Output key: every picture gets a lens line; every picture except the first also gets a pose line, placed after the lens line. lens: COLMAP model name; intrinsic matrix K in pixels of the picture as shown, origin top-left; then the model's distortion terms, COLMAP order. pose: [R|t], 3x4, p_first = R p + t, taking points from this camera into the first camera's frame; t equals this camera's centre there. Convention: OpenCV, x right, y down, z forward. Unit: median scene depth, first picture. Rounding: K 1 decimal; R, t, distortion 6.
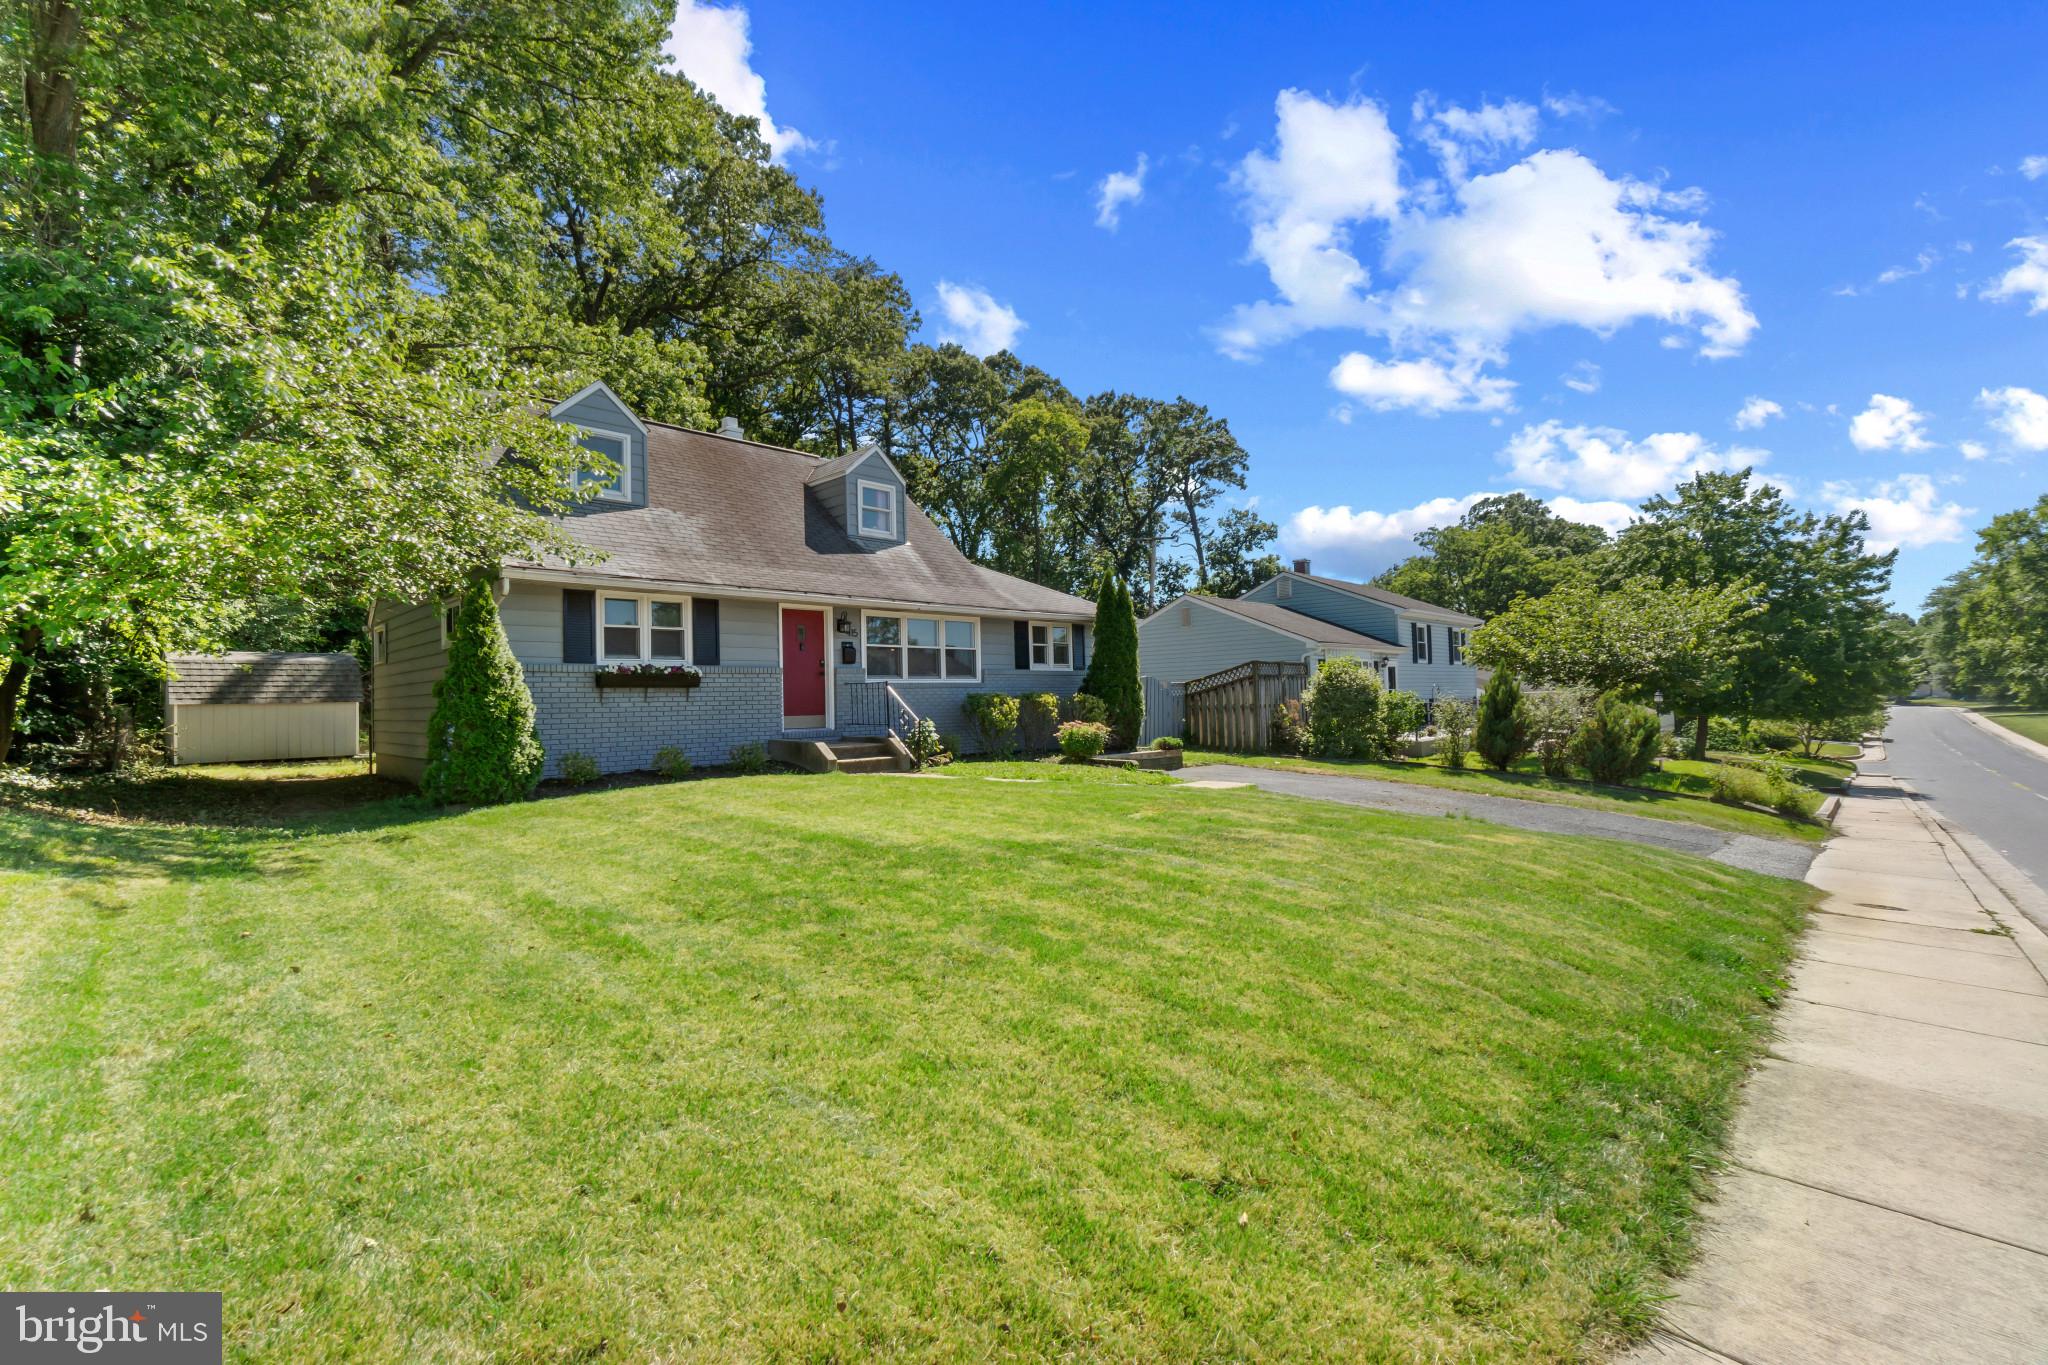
lens RADIAL K [[899.7, 0, 1021.6], [0, 899.7, 673.9], [0, 0, 1]] dist [-0.000850, 0.000095]
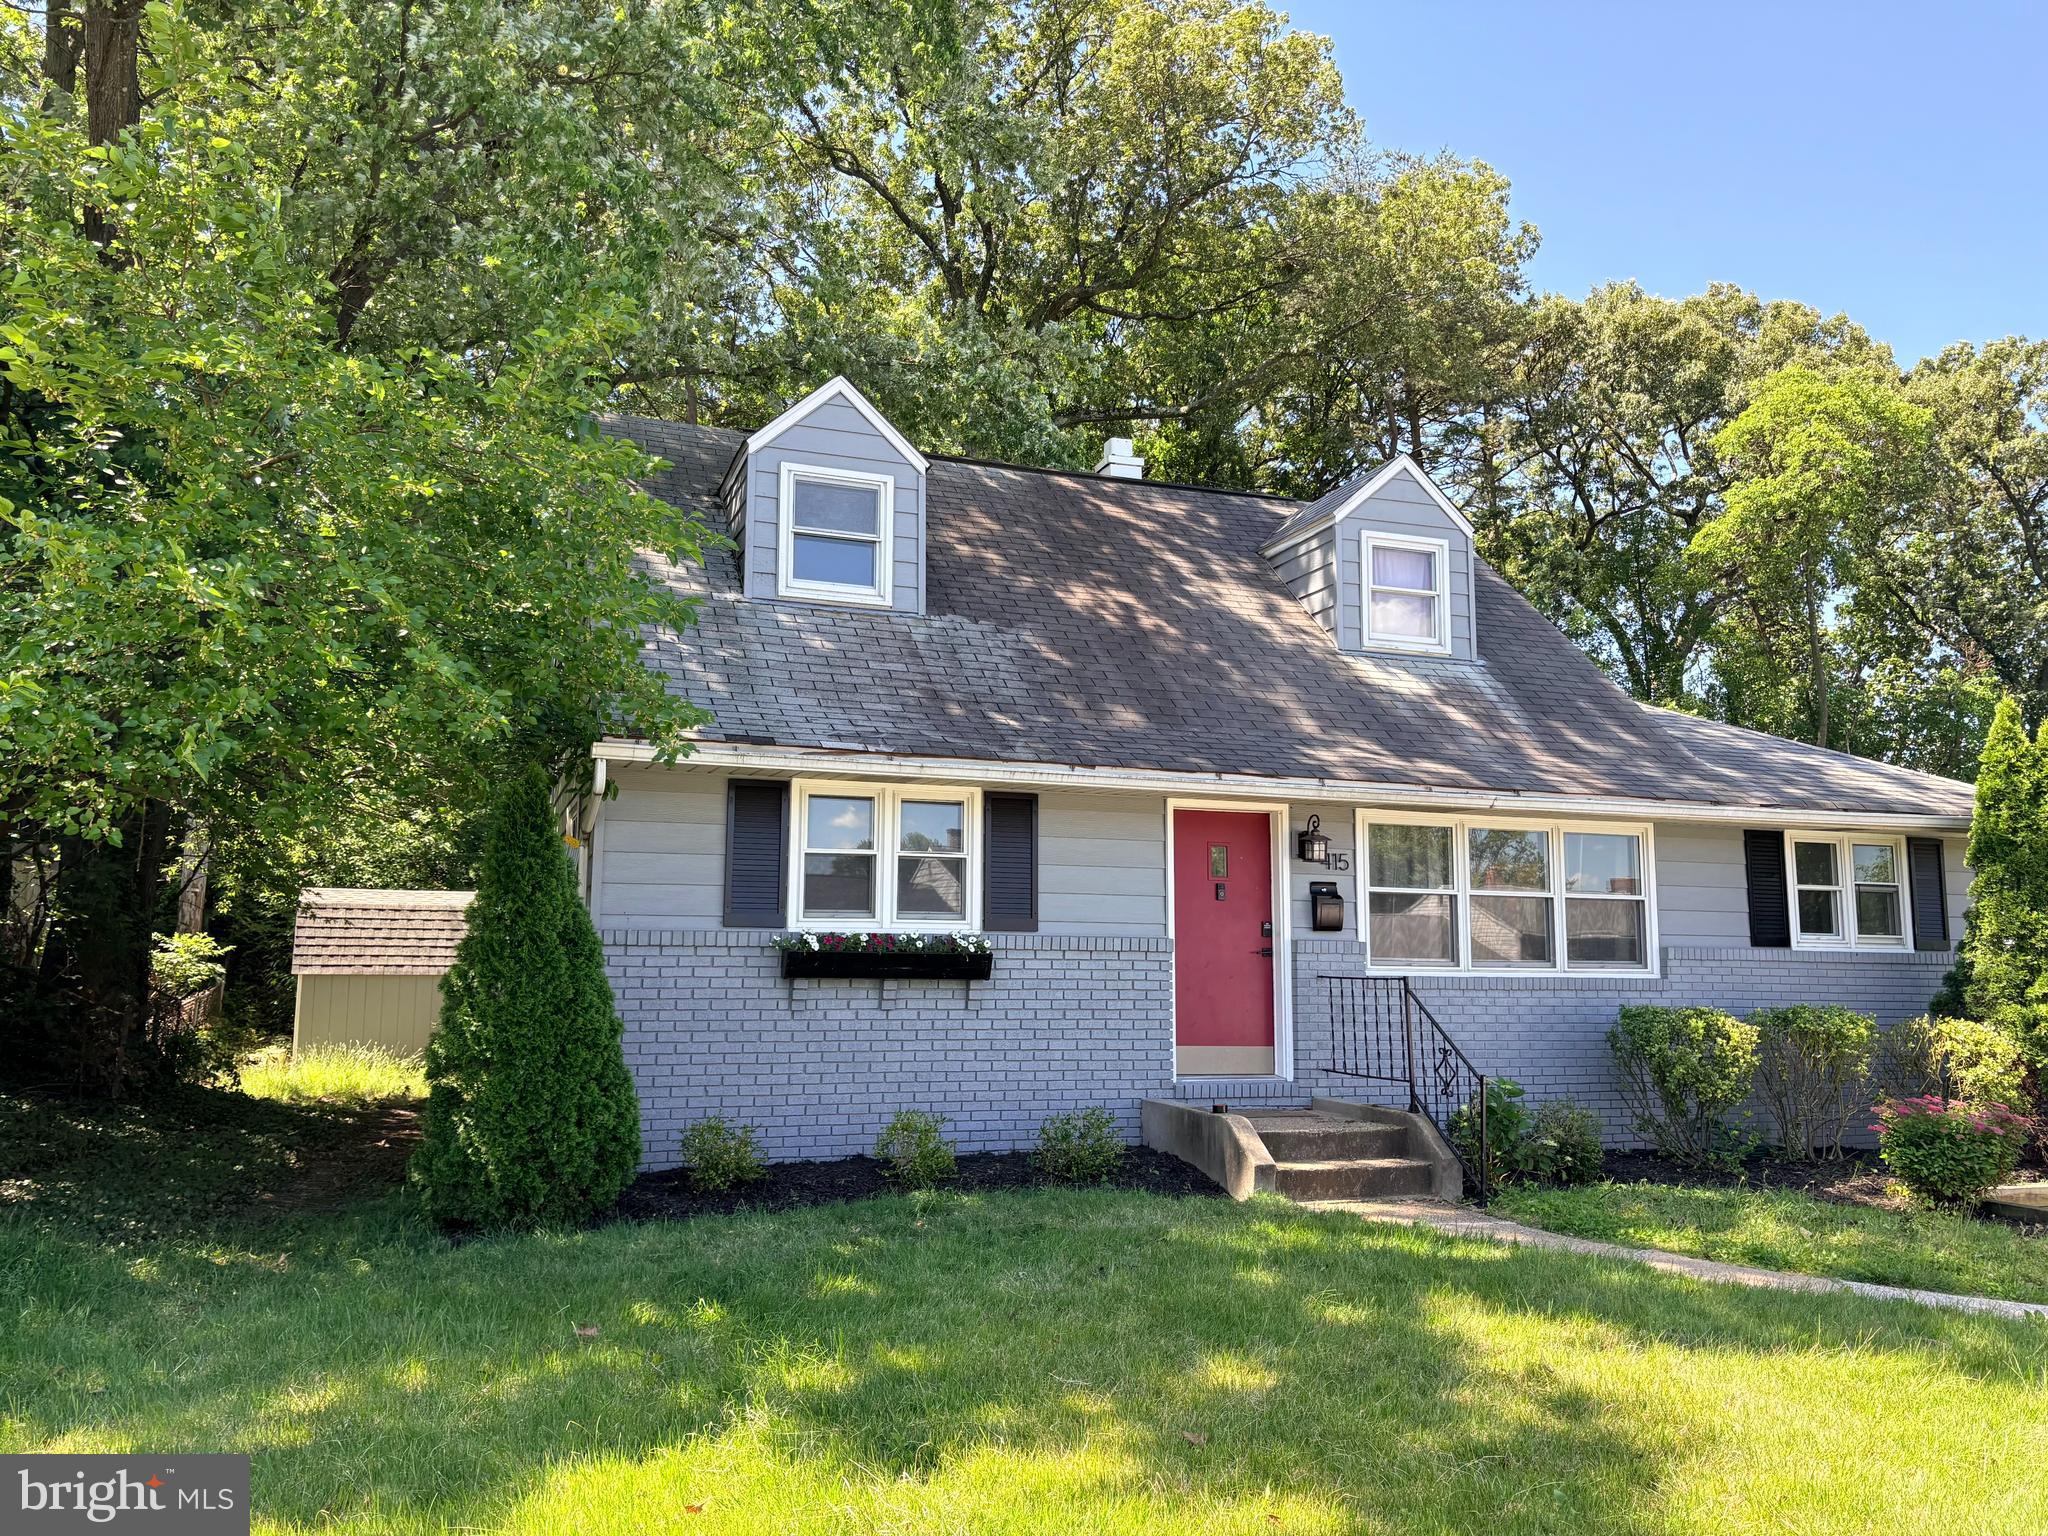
lens RADIAL K [[1531.3, 0, 974.0], [0, 1531.3, 764.2], [0, 0, 1]] dist [-0.004632, -0.003634]
pose [[0.882550, -0.026926, -0.469447, 0.011316], [-0.018286, 0.995639, -0.091485, -0.020800], [0.469863, 0.089325, 0.878208, 0.241670]]
